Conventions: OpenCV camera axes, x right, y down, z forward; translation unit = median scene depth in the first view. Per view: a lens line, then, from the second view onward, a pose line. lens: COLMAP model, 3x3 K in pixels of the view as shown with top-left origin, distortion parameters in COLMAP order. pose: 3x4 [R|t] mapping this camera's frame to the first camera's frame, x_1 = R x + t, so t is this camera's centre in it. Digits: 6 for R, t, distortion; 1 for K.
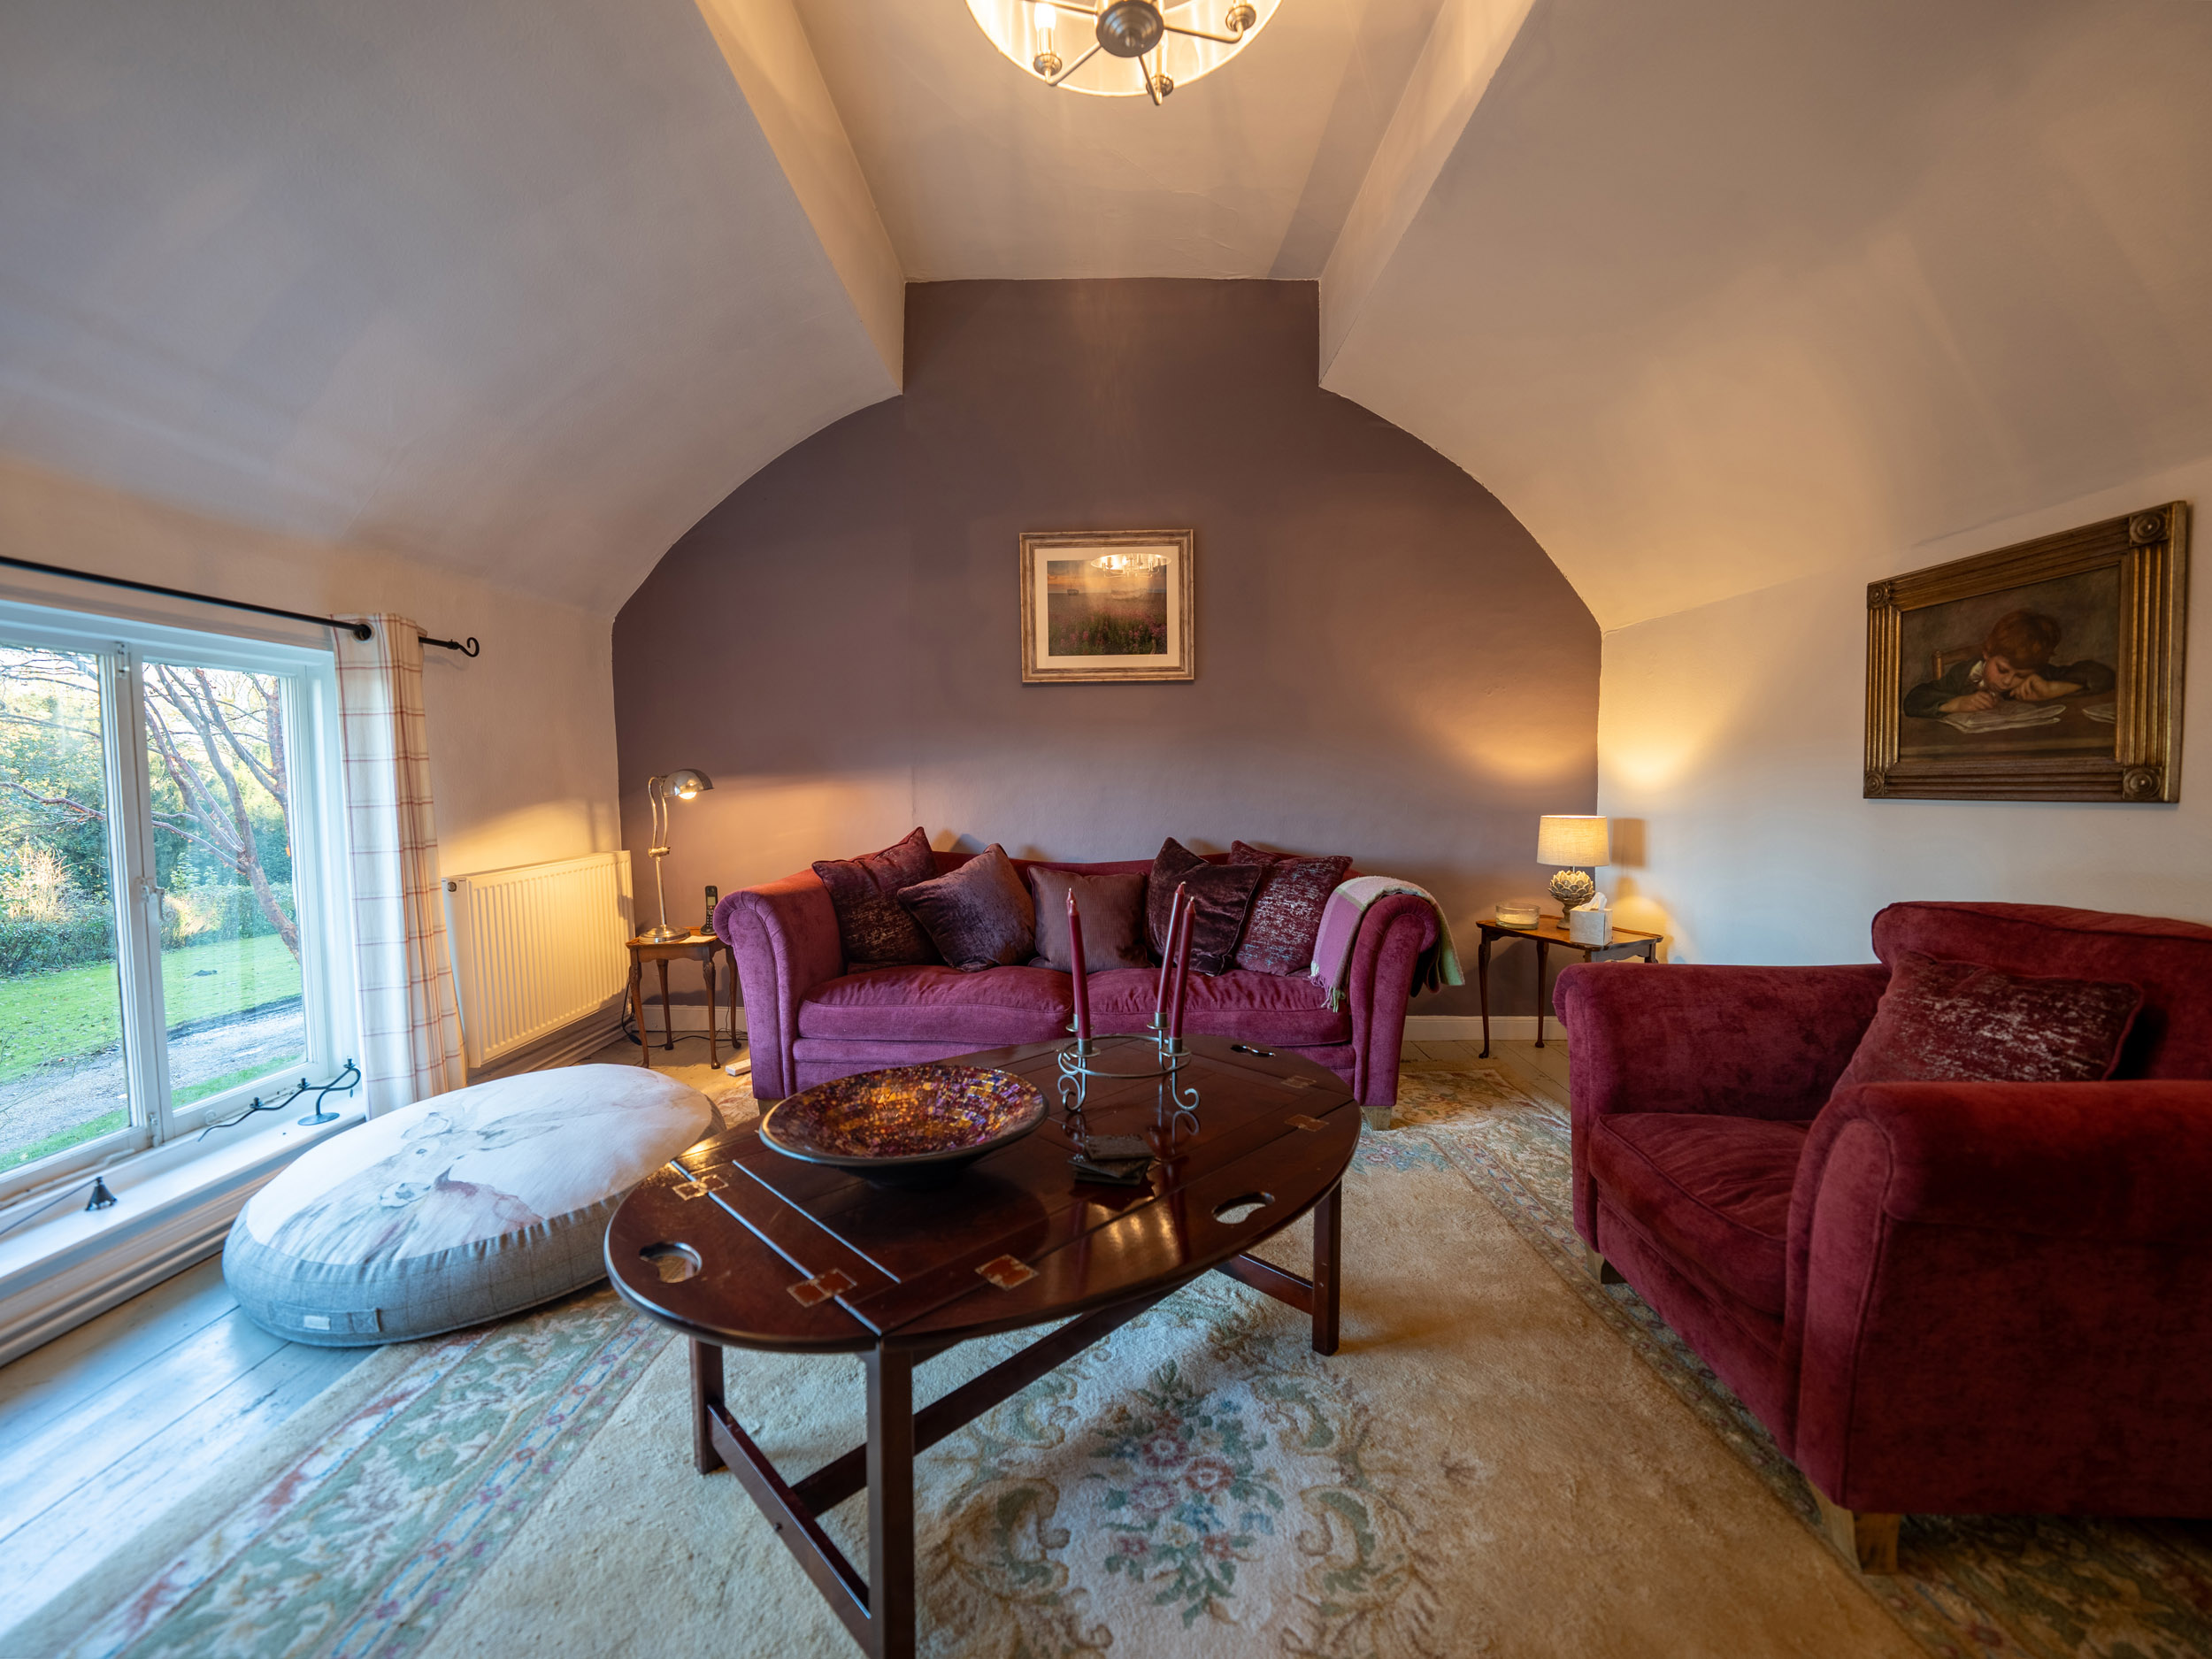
lens RADIAL K [[875.2, 0, 1104.1], [0, 875.2, 817.2], [0, 0, 1]] dist [-0.026173, 0.005607]
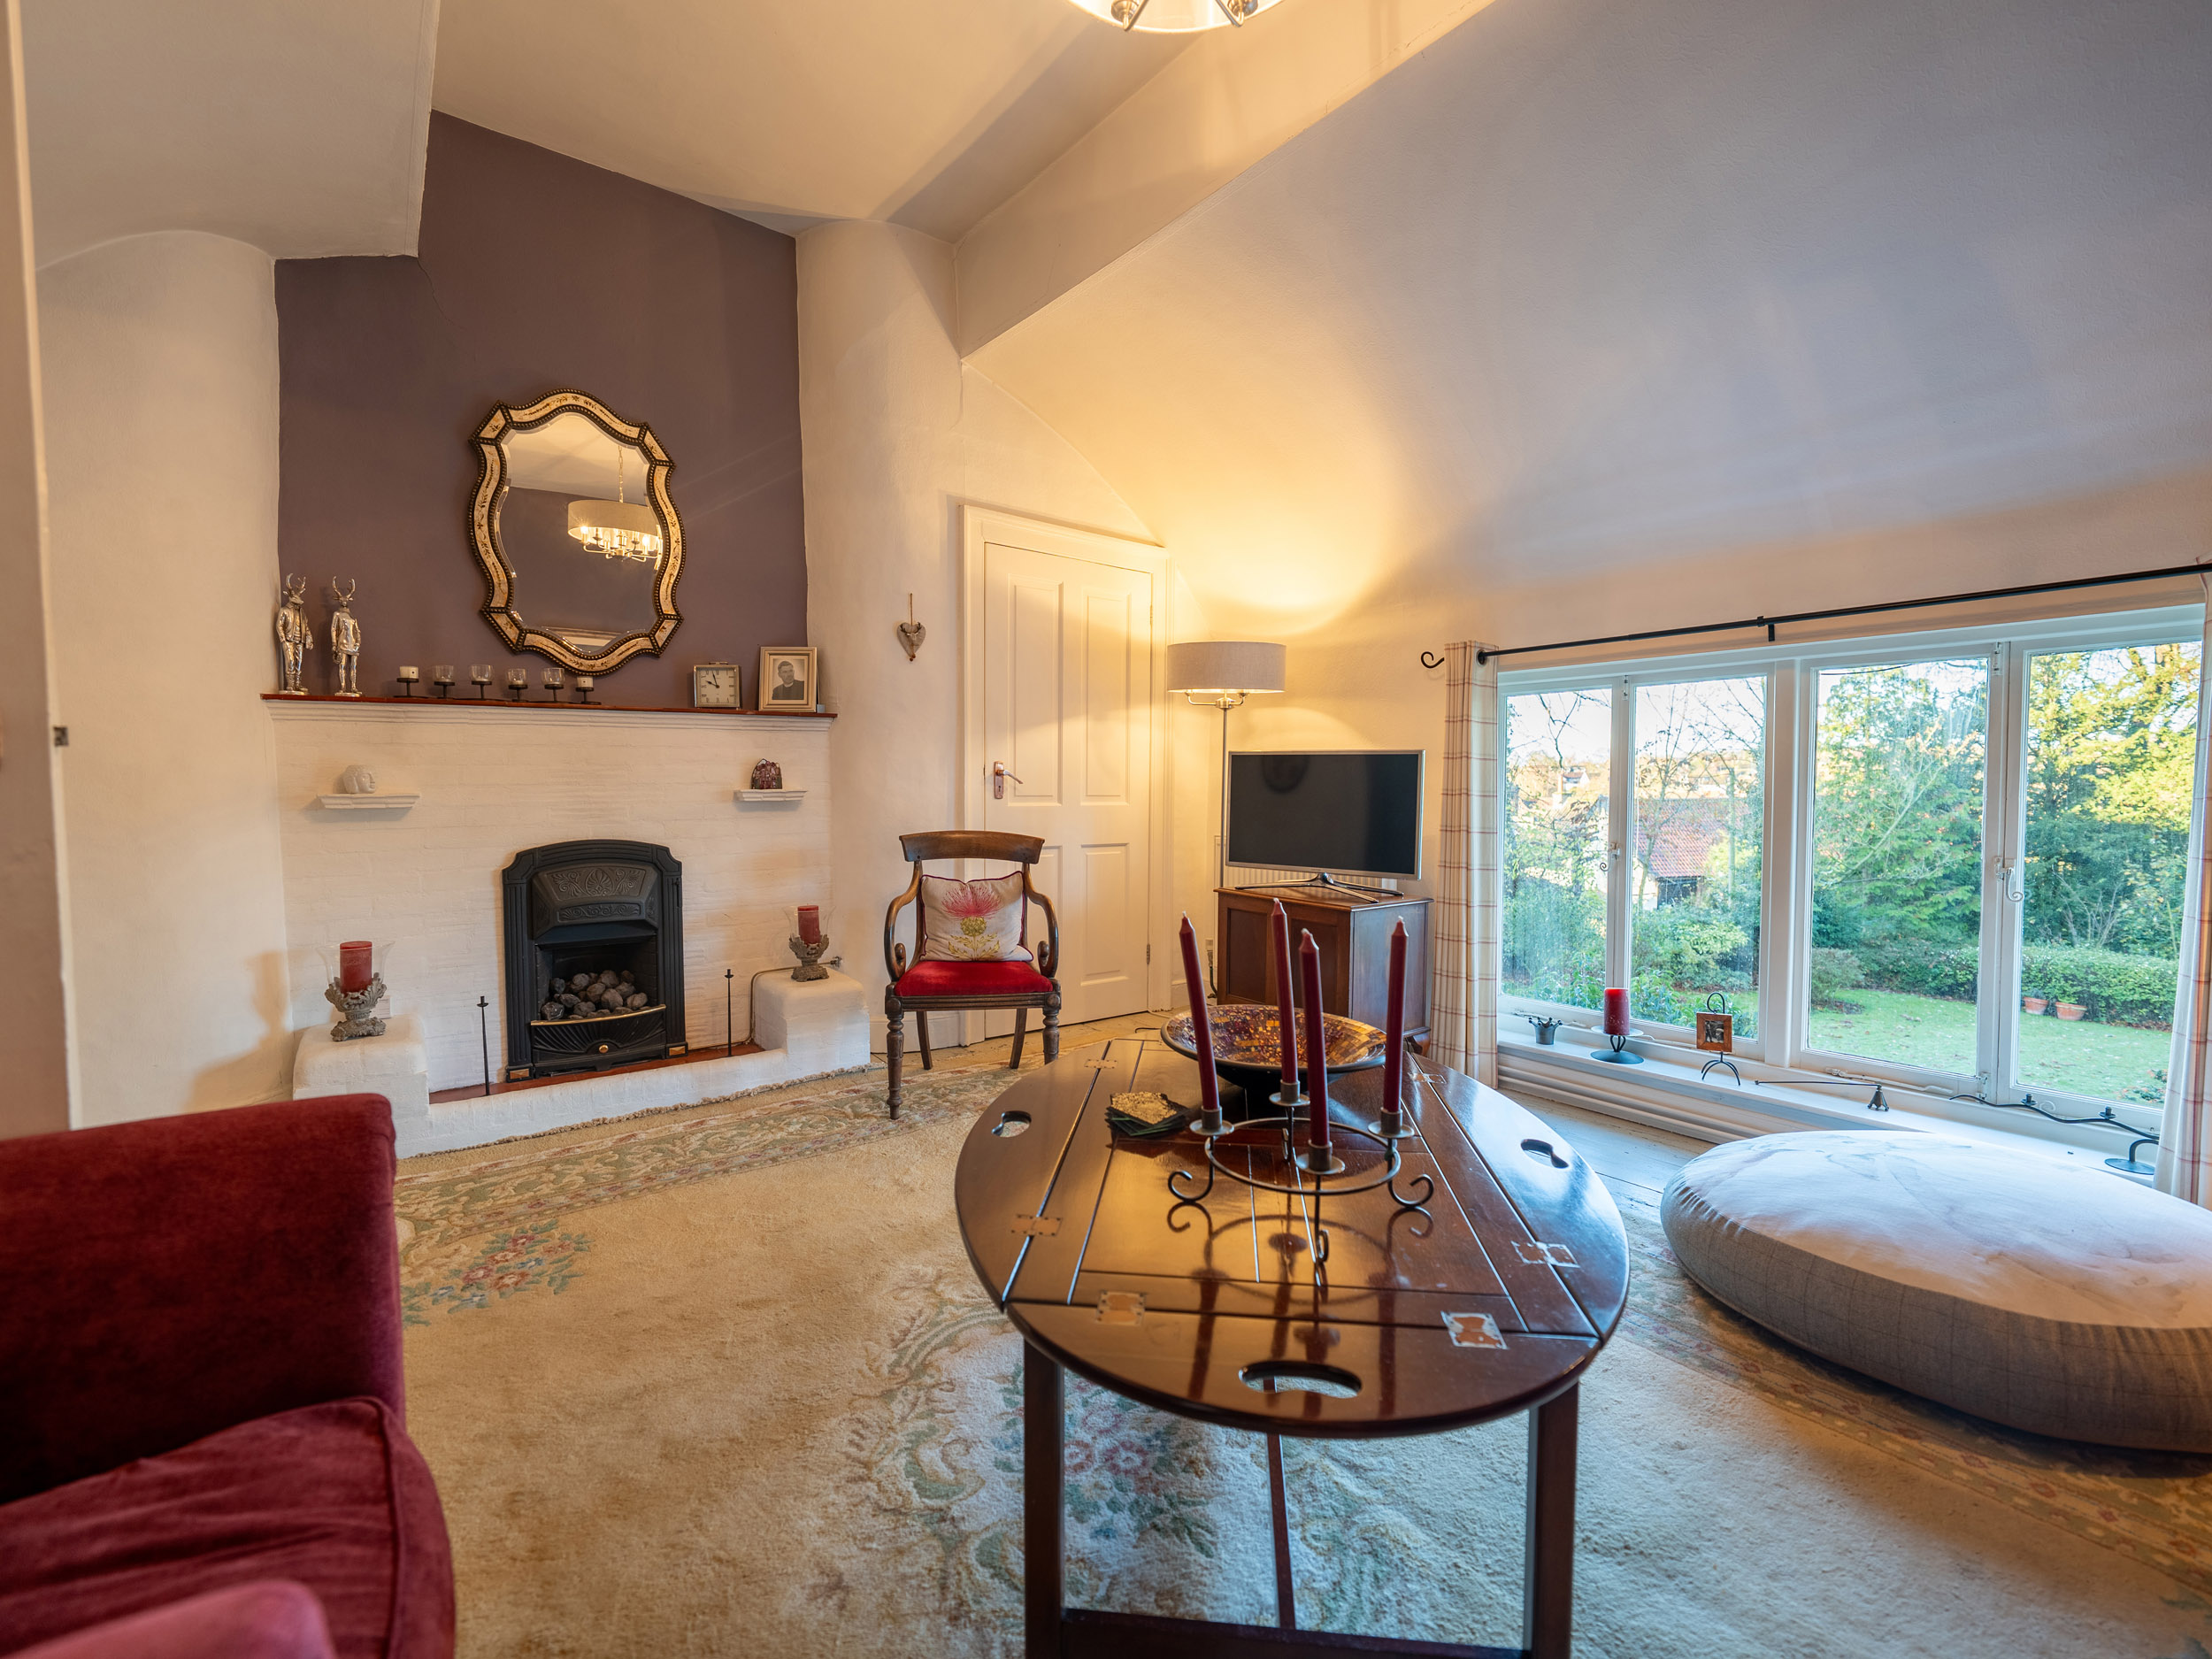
lens RADIAL K [[952.2, 0, 1094.5], [0, 952.2, 812.0], [0, 0, 1]] dist [-0.000865, -0.000187]
pose [[-0.796838, 0.016677, -0.603963, 0.384495], [-0.029270, 0.997380, 0.066158, -0.023738], [0.603484, 0.070395, -0.794262, 0.941845]]
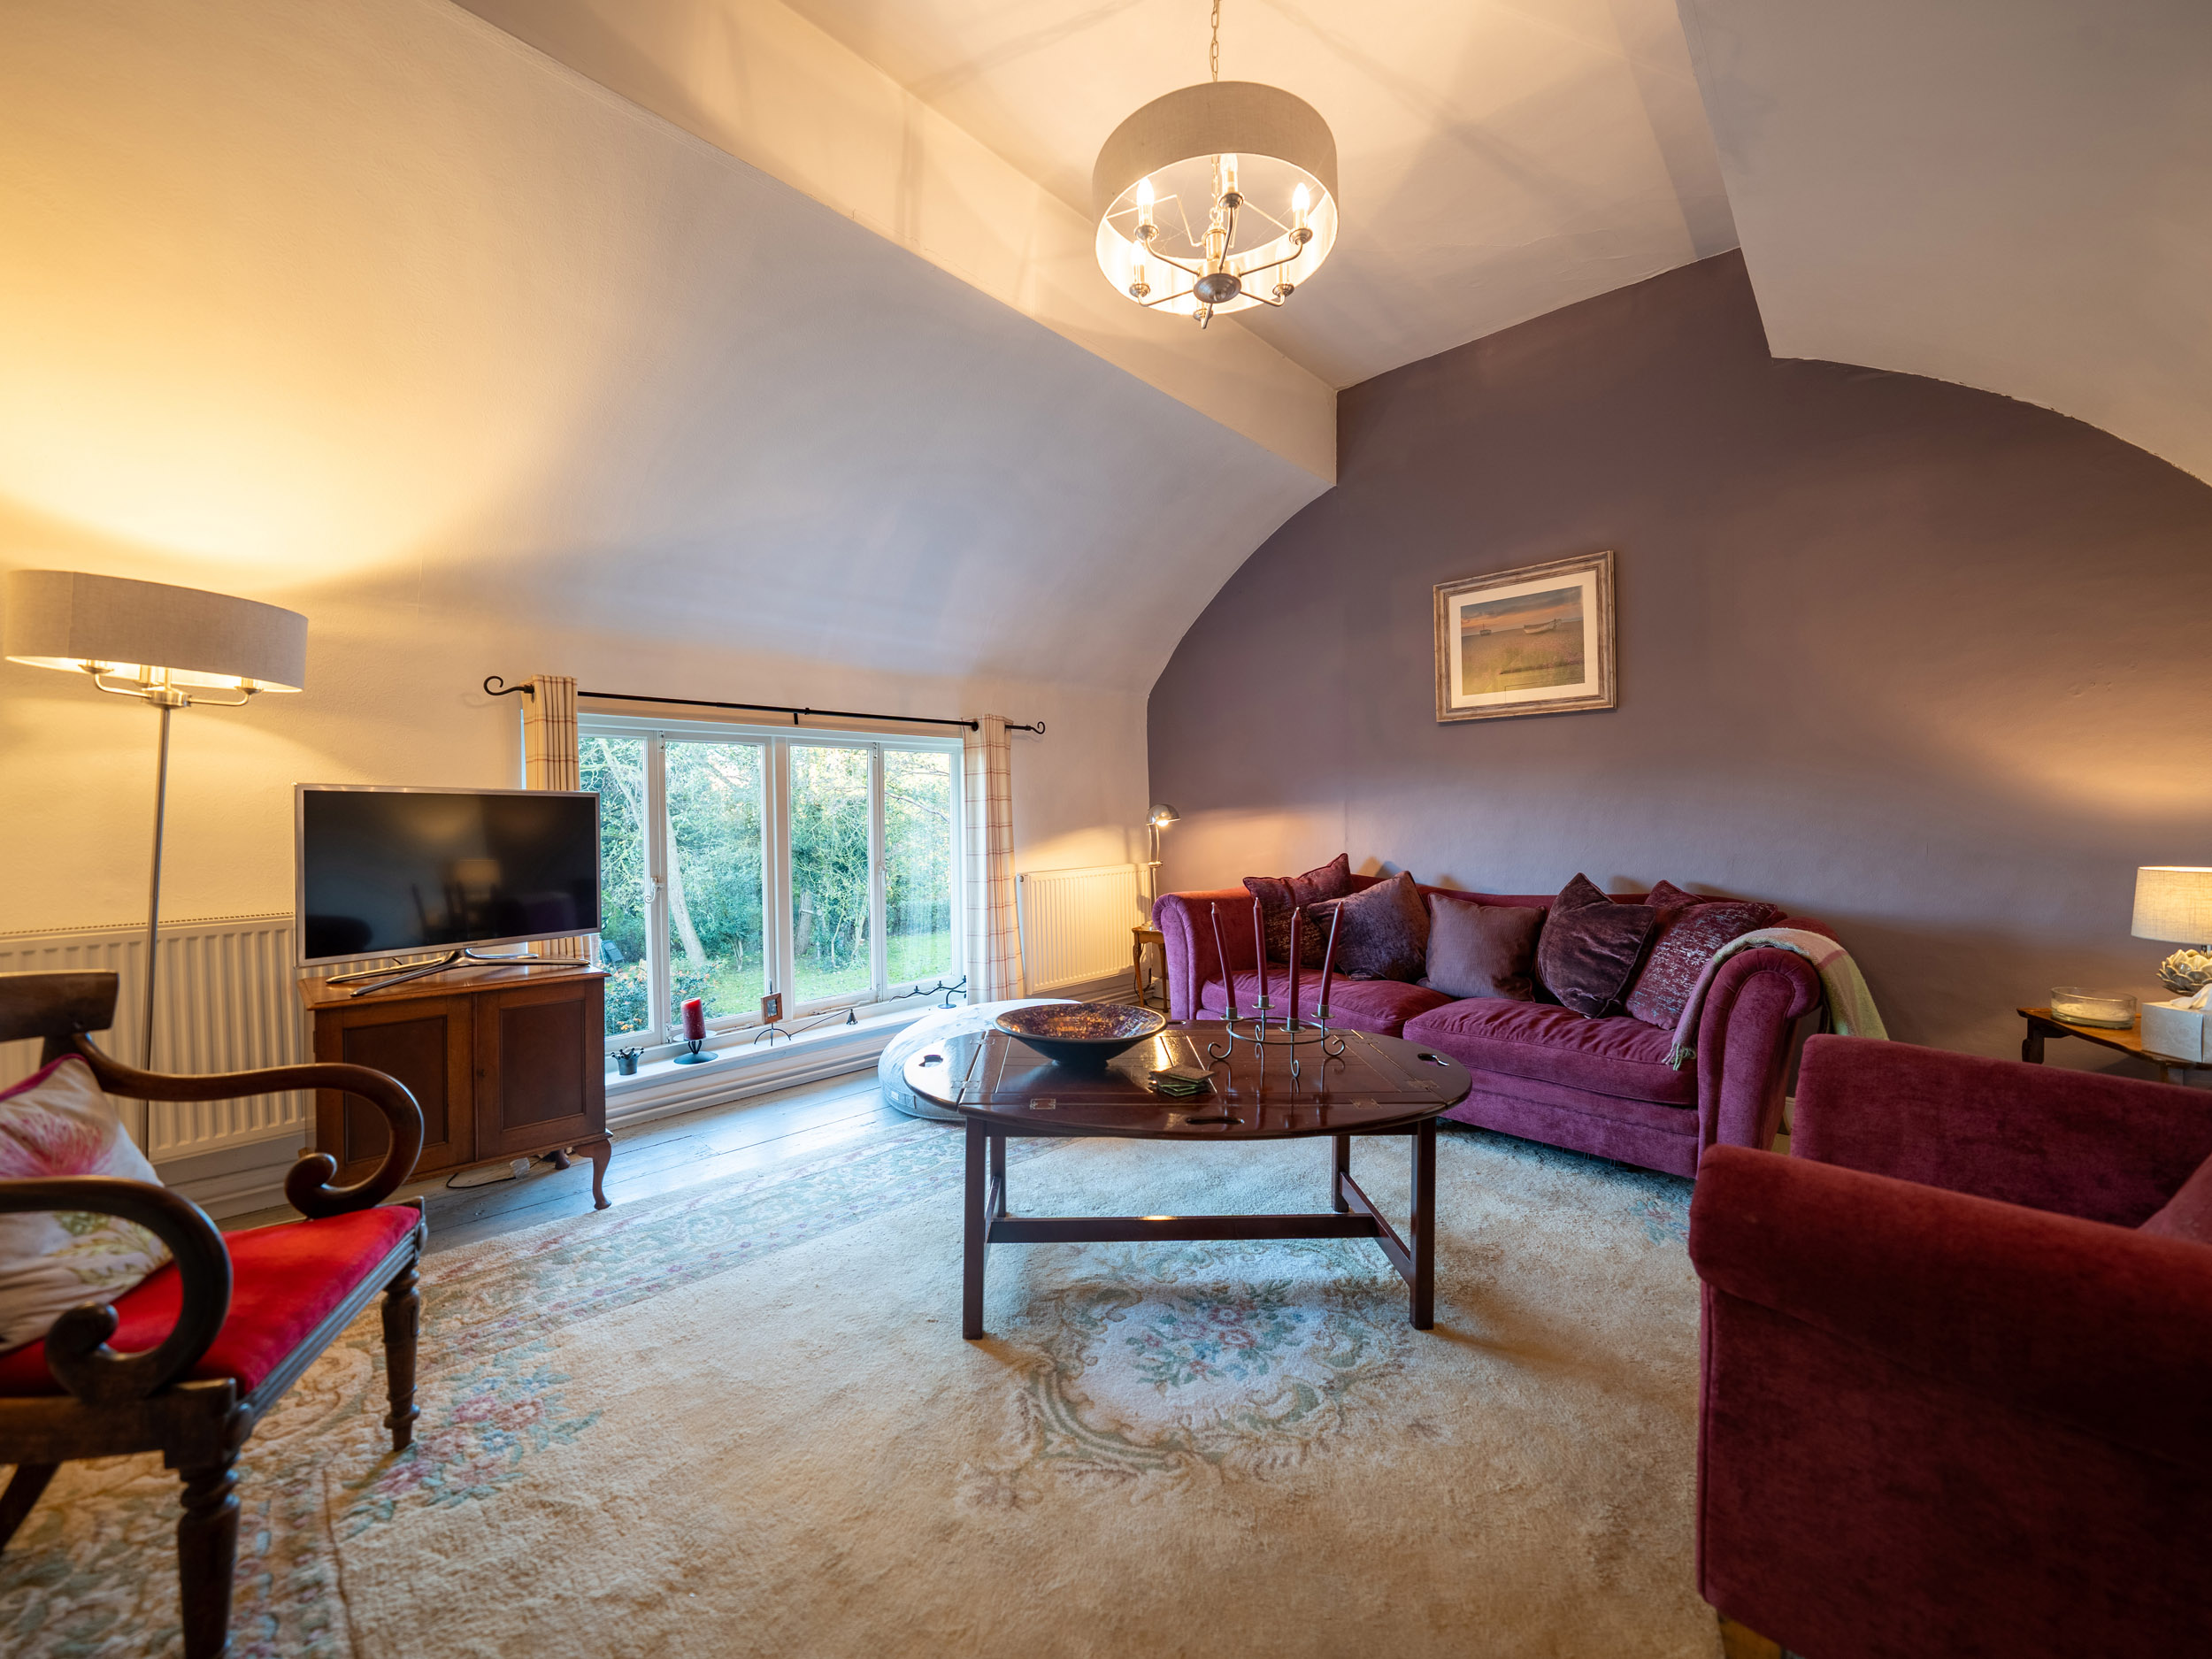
lens RADIAL K [[875.2, 0, 1104.1], [0, 875.2, 817.2], [0, 0, 1]] dist [-0.026173, 0.005607]
pose [[0.724914, 0.006006, -0.688813, 0.455661], [-0.029605, 0.999310, -0.022443, -0.001668], [0.688203, 0.036662, 0.724591, -0.070289]]
